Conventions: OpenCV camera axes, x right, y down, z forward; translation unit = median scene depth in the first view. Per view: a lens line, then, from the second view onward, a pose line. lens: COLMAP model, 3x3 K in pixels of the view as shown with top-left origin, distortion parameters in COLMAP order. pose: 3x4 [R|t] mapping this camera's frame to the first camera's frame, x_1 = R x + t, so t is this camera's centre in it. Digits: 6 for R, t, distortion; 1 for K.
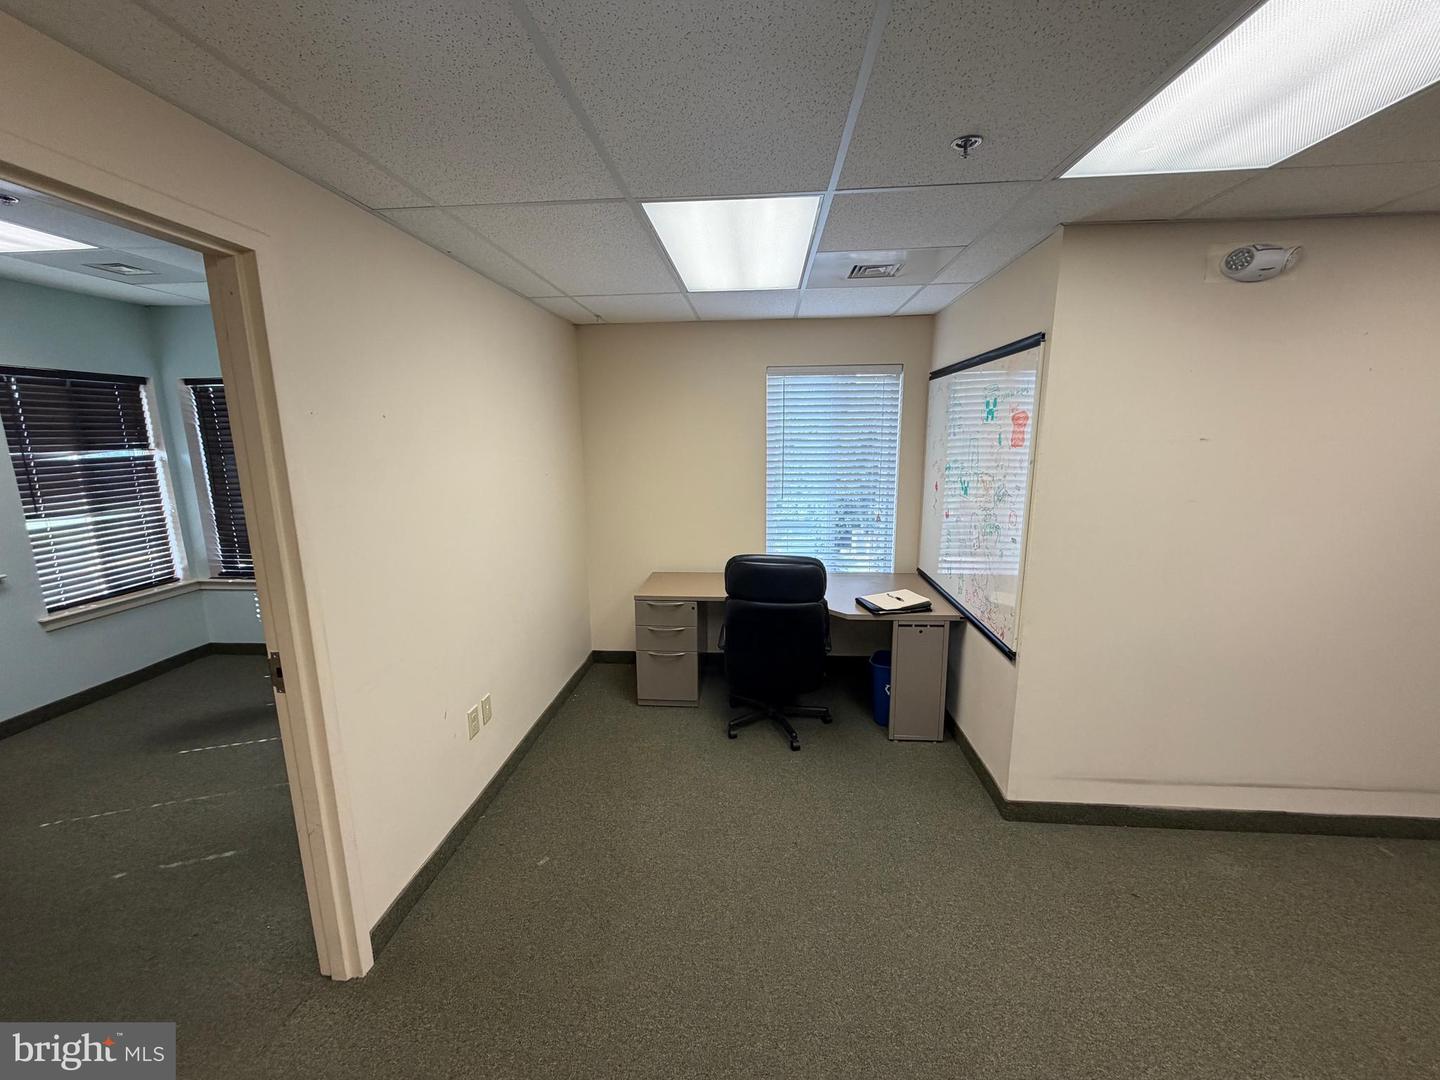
lens RADIAL K [[574.9, 0, 722.1], [0, 574.9, 541.4], [0, 0, 1]] dist [-0.001208, -0.000121]
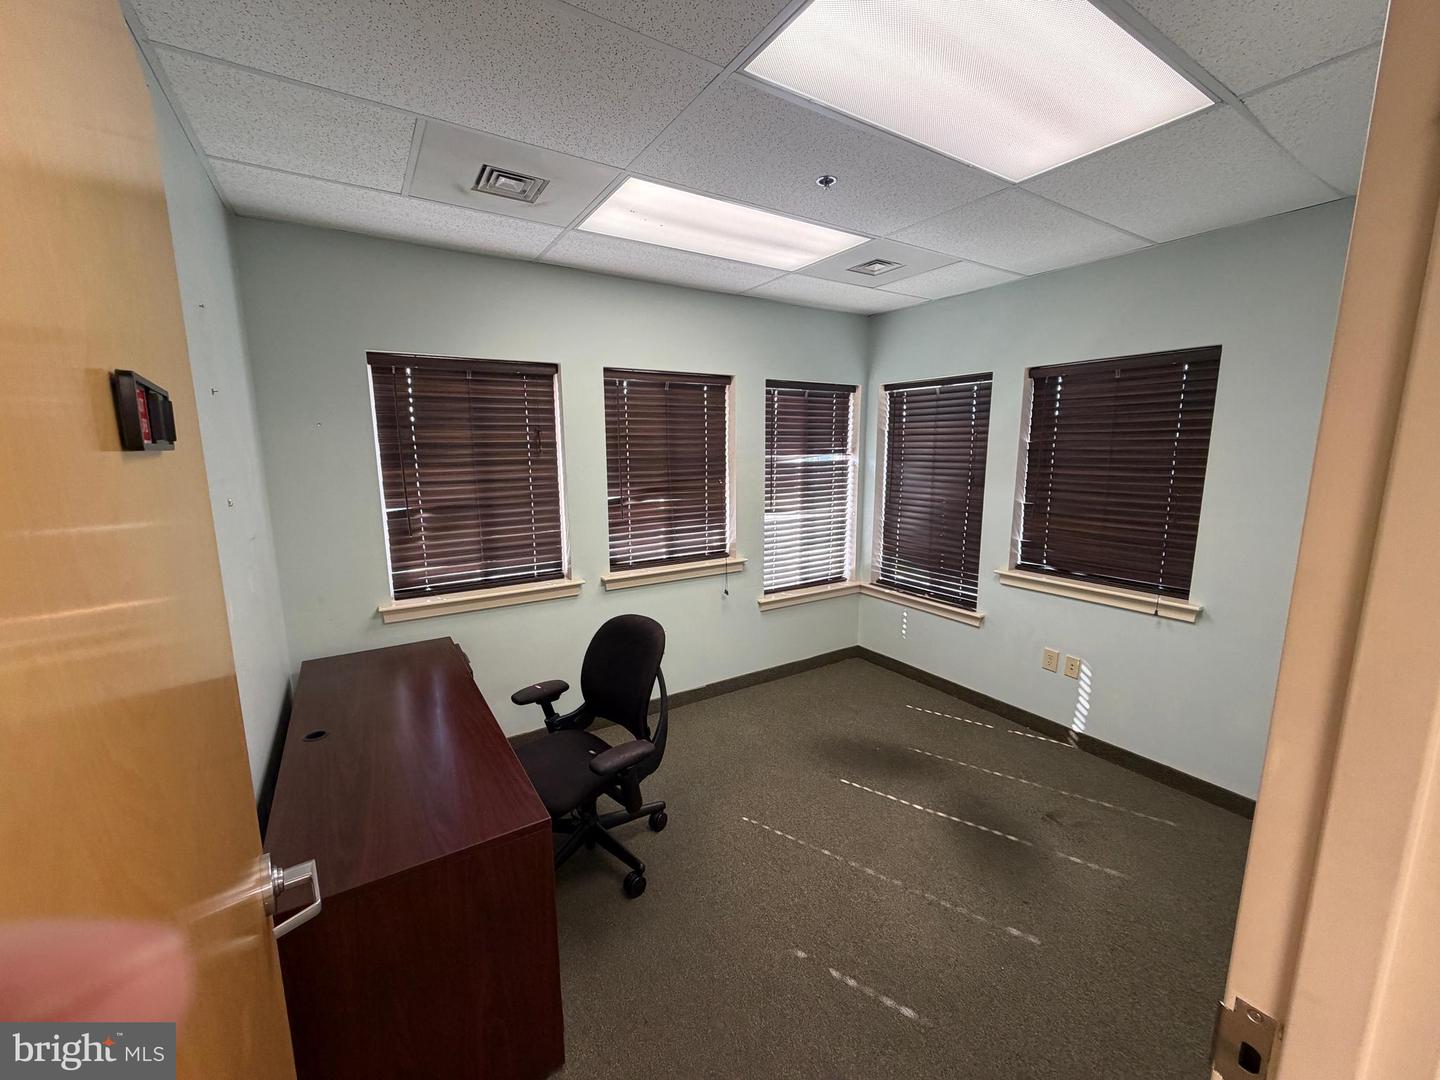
lens RADIAL K [[574.9, 0, 716.8], [0, 574.9, 536.3], [0, 0, 1]] dist [-0.001208, -0.000121]
pose [[0.691984, 0.122468, -0.711449, -0.402880], [-0.139030, 0.989665, 0.035133, -0.016408], [0.708399, 0.074601, 0.701859, 0.109536]]
